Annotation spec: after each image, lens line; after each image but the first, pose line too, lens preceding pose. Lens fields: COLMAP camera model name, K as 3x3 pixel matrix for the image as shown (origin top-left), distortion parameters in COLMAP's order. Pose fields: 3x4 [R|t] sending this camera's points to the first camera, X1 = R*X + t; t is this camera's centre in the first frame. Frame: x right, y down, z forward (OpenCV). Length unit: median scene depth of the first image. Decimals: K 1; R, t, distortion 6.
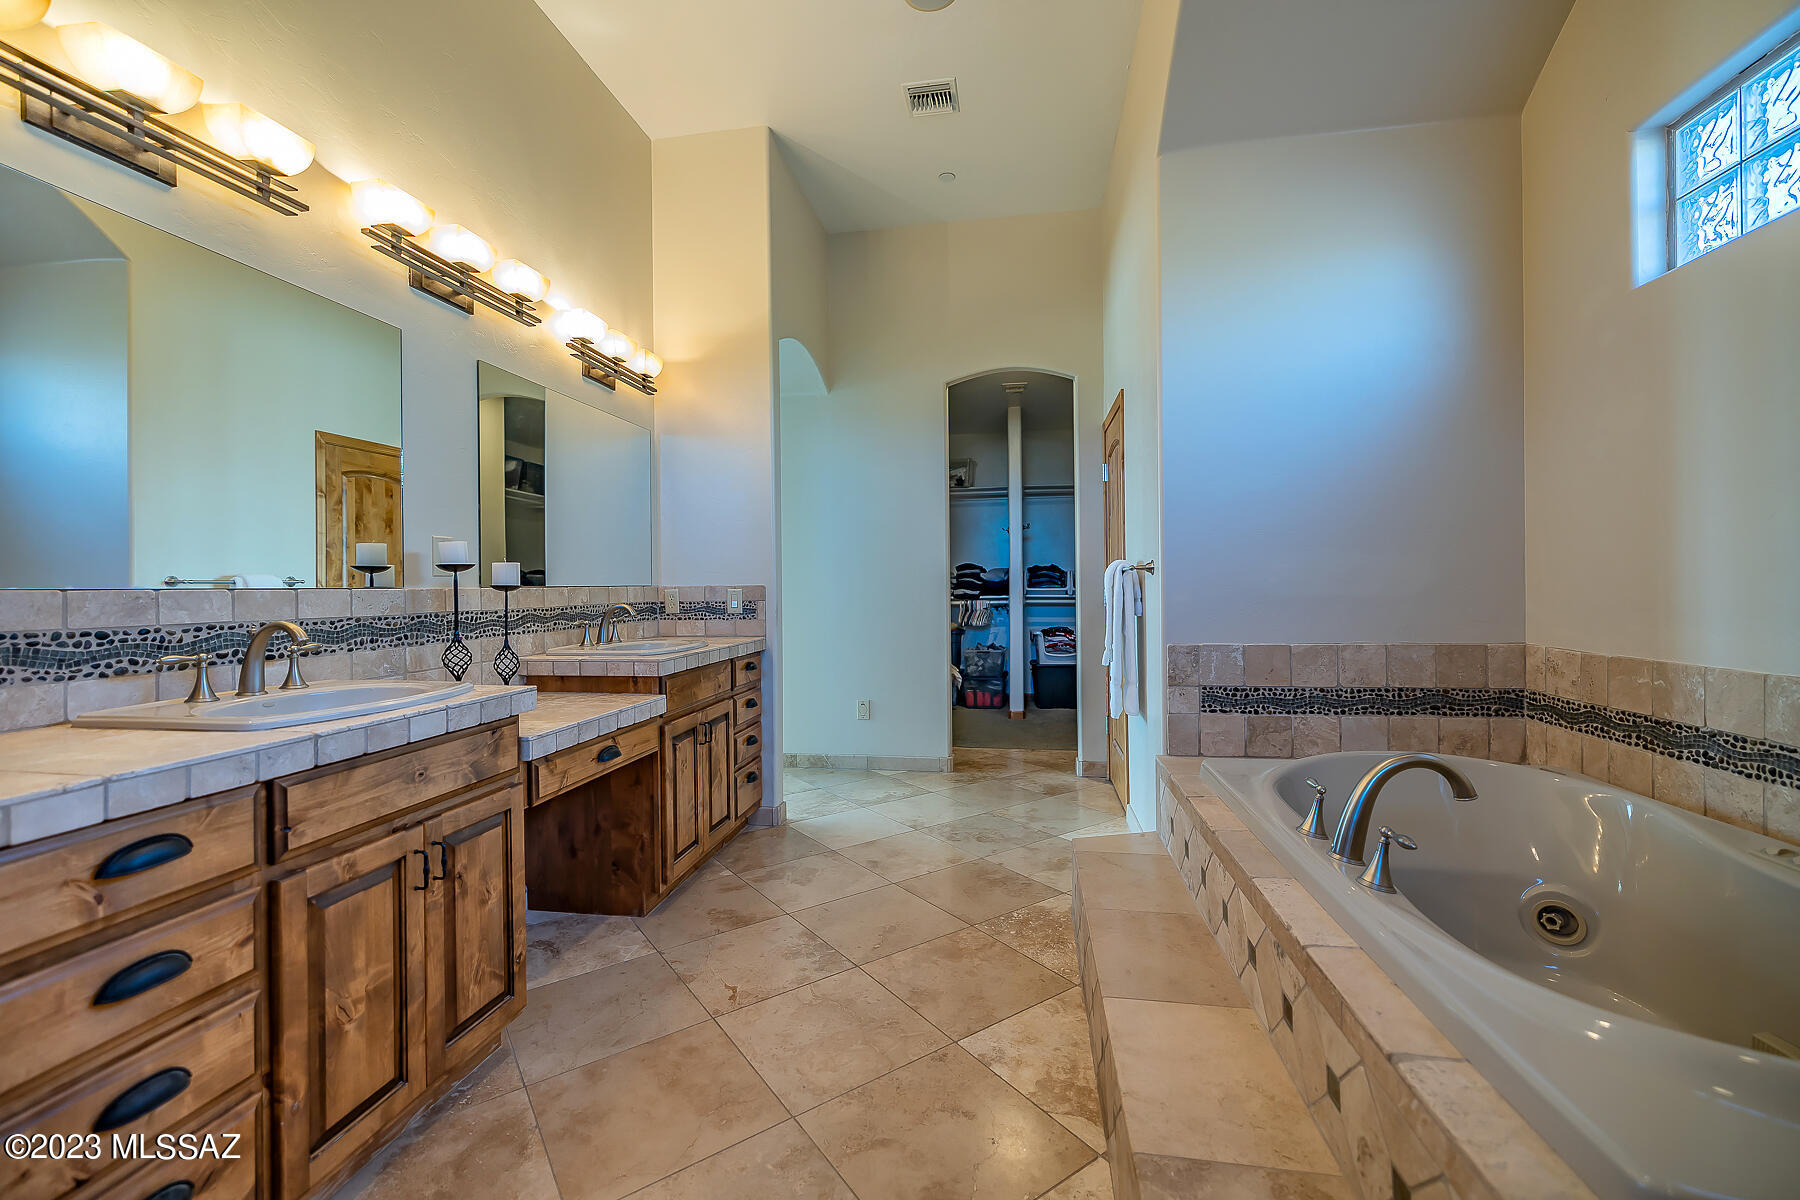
lens RADIAL K [[767.7, 0, 891.0], [0, 767.7, 586.2], [0, 0, 1]] dist [-0.000577, -0.000202]
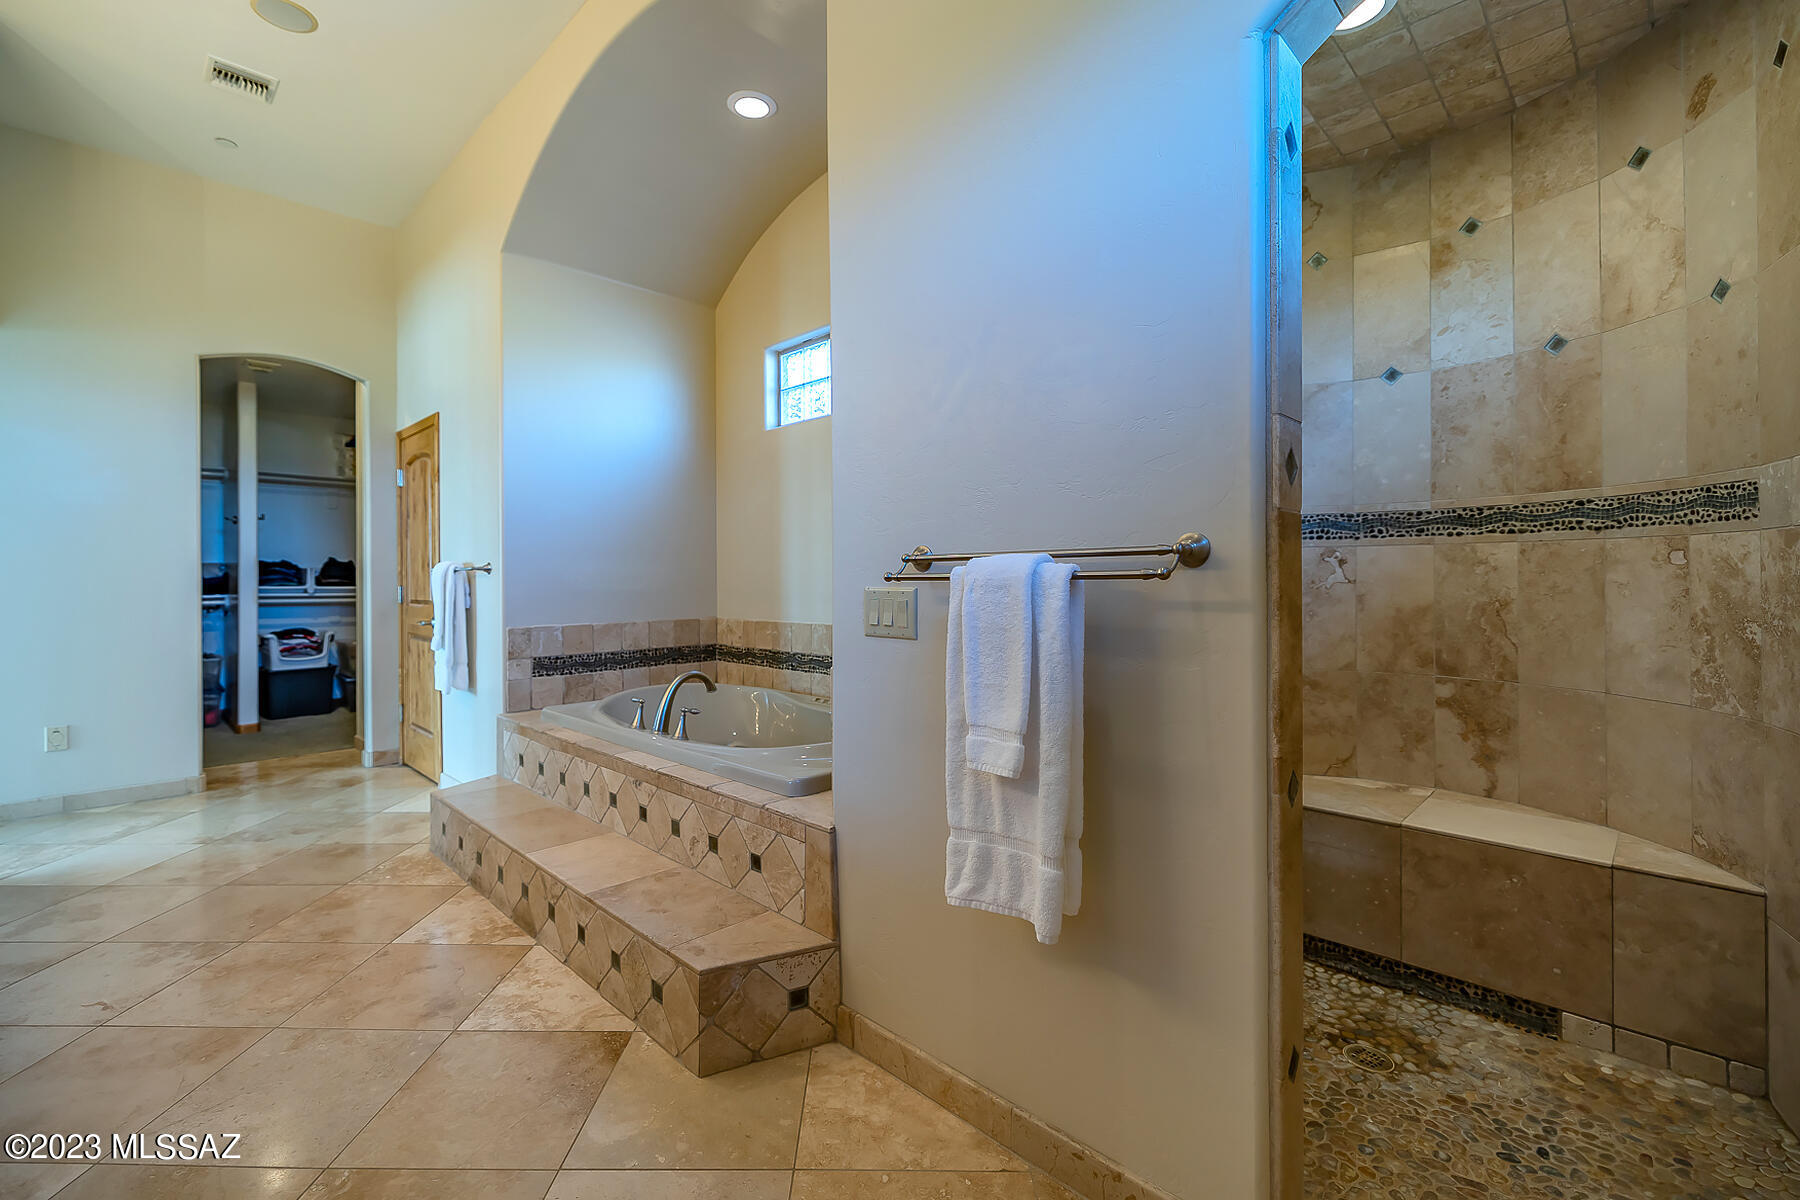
lens RADIAL K [[767.7, 0, 891.0], [0, 767.7, 586.2], [0, 0, 1]] dist [-0.000577, -0.000202]
pose [[0.568026, 0.000700, 0.823010, -0.351186], [-0.001234, 0.999999, 0.000002, 0.004127], [-0.823010, -0.001017, 0.568026, -0.284889]]
